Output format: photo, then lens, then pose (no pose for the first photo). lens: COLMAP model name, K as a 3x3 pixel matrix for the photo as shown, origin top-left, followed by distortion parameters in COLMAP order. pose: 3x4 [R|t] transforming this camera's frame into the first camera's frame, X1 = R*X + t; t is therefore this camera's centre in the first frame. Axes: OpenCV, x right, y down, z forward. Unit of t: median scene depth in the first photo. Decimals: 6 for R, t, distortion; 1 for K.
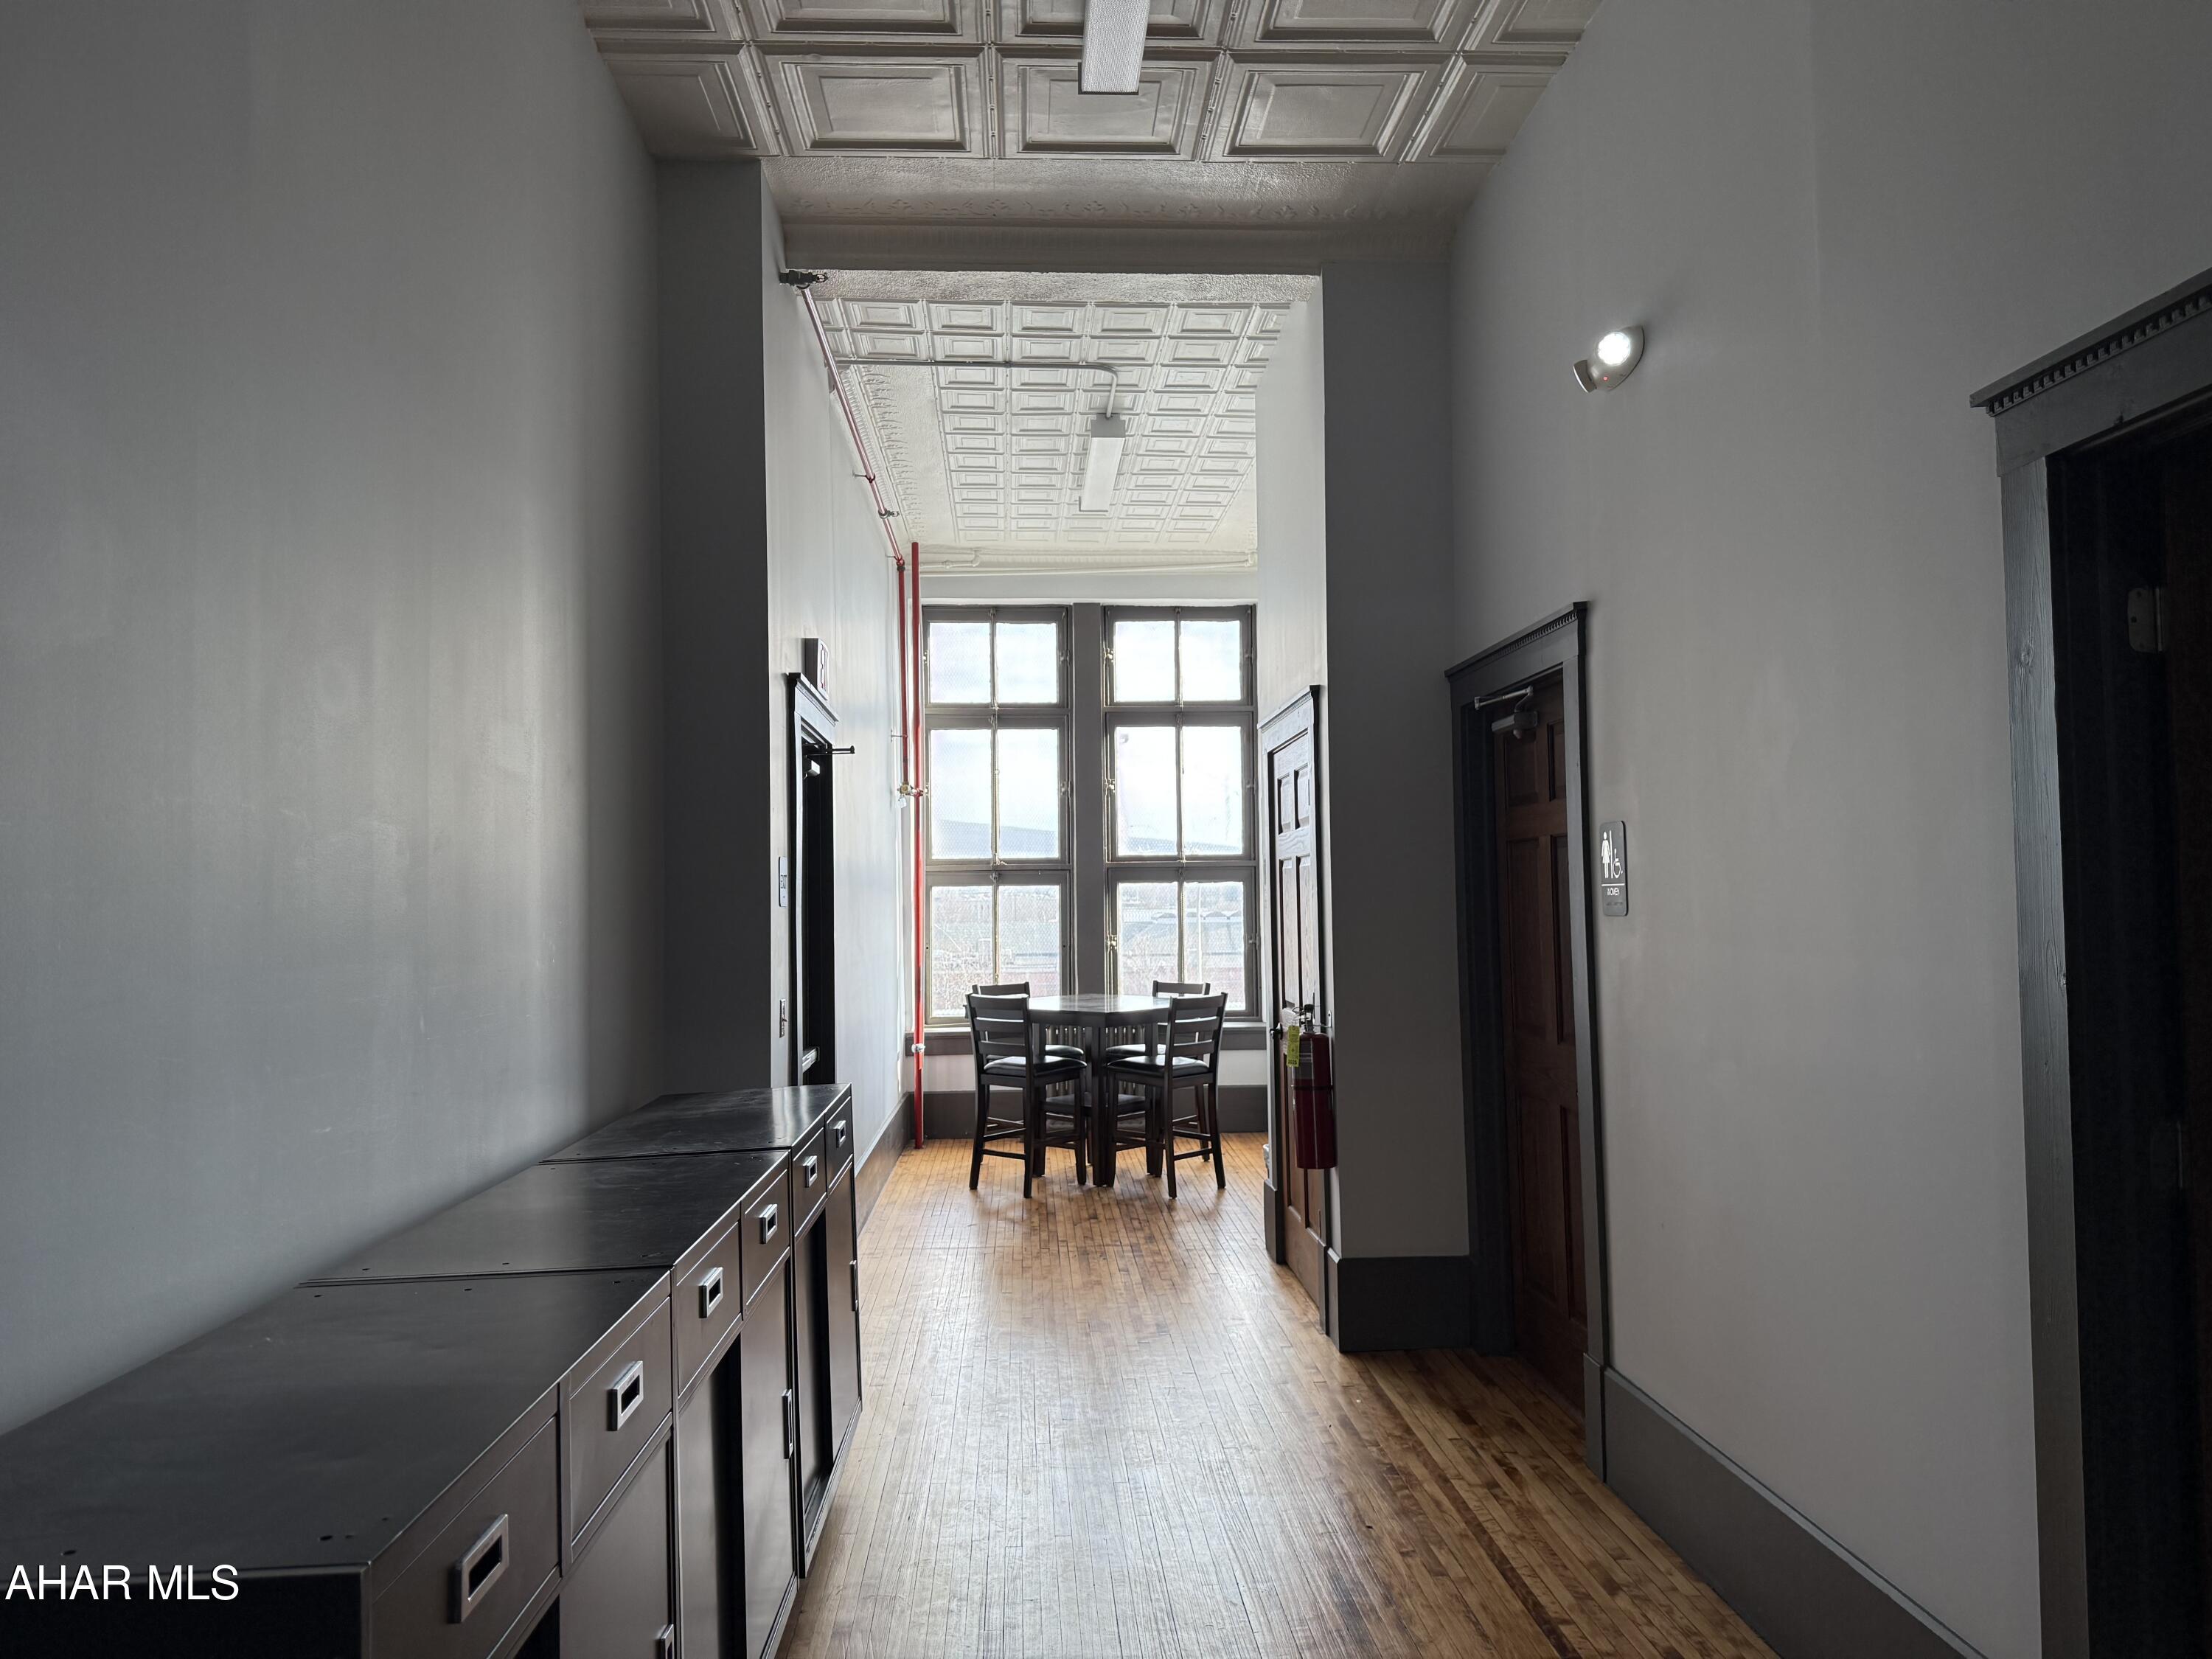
lens RADIAL K [[1544.2, 0, 1110.4], [0, 1544.2, 861.7], [0, 0, 1]] dist [0.189667, -0.374390]
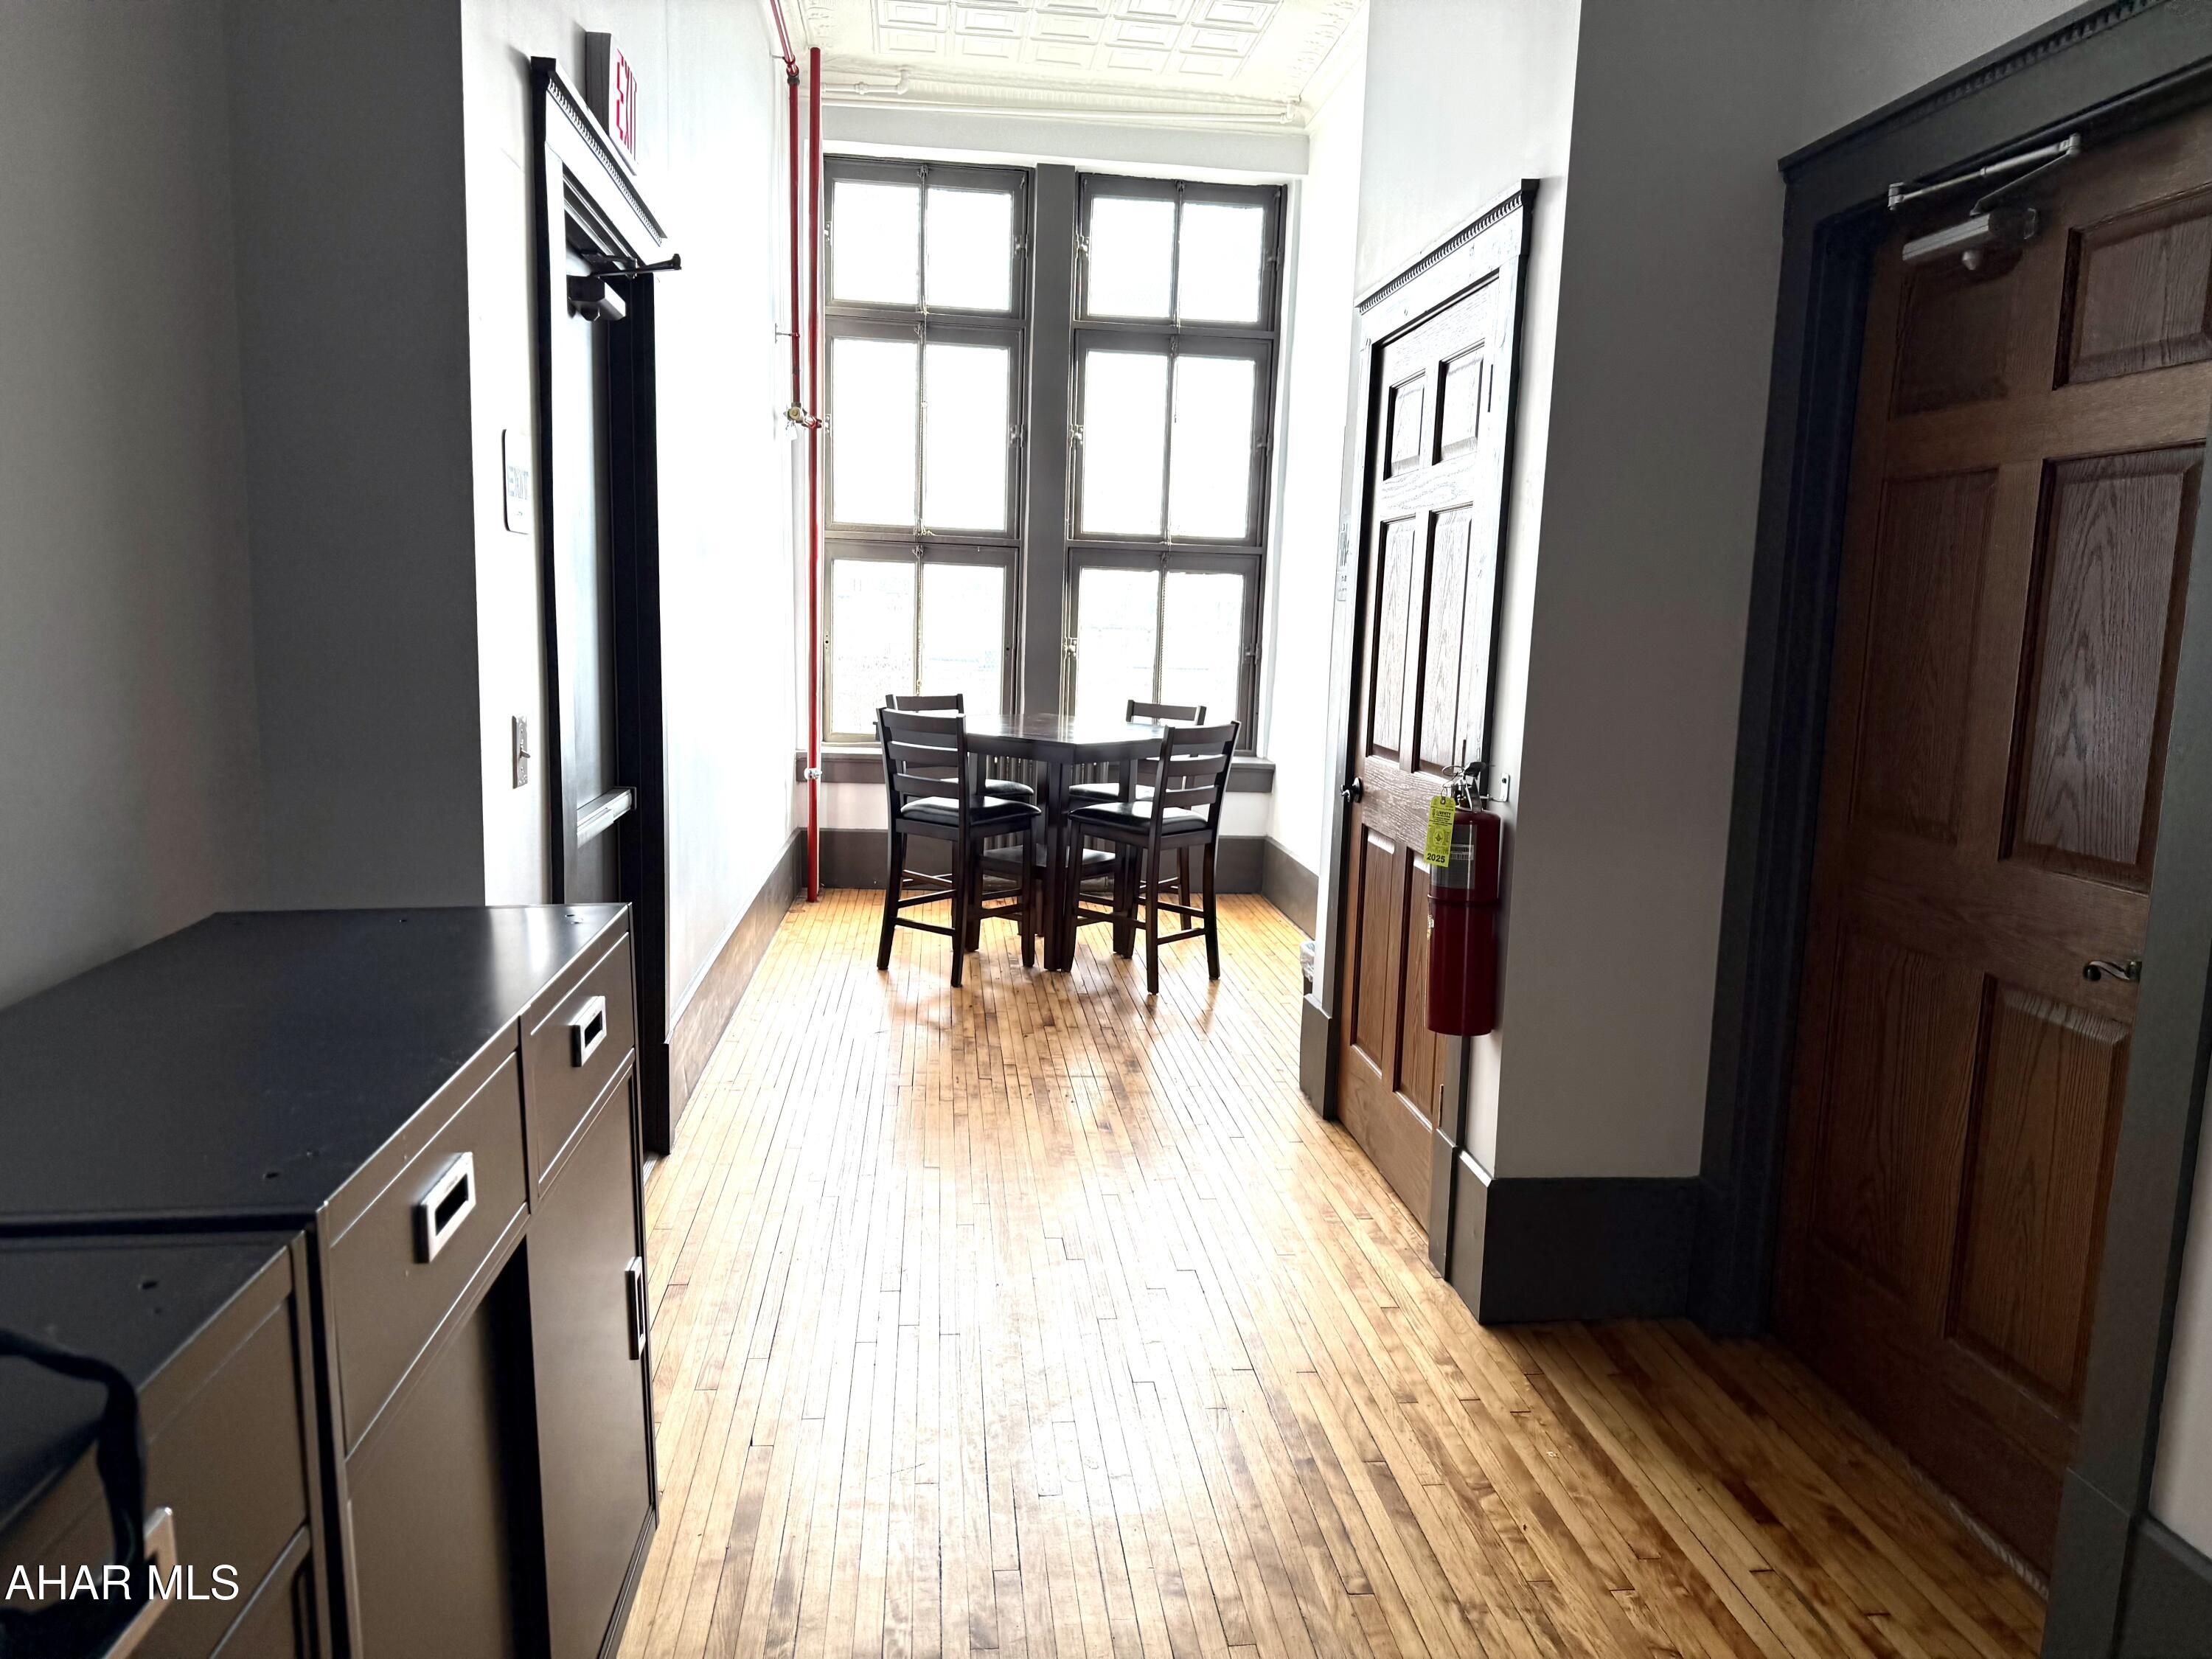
lens RADIAL K [[1575.4, 0, 1124.3], [0, 1575.4, 851.9], [0, 0, 1]] dist [0.118123, -0.184330]
pose [[0.997122, 0.037833, 0.065699, -0.024007], [-0.048833, 0.983381, 0.174865, 0.016978], [-0.057991, -0.177570, 0.982398, 0.254322]]
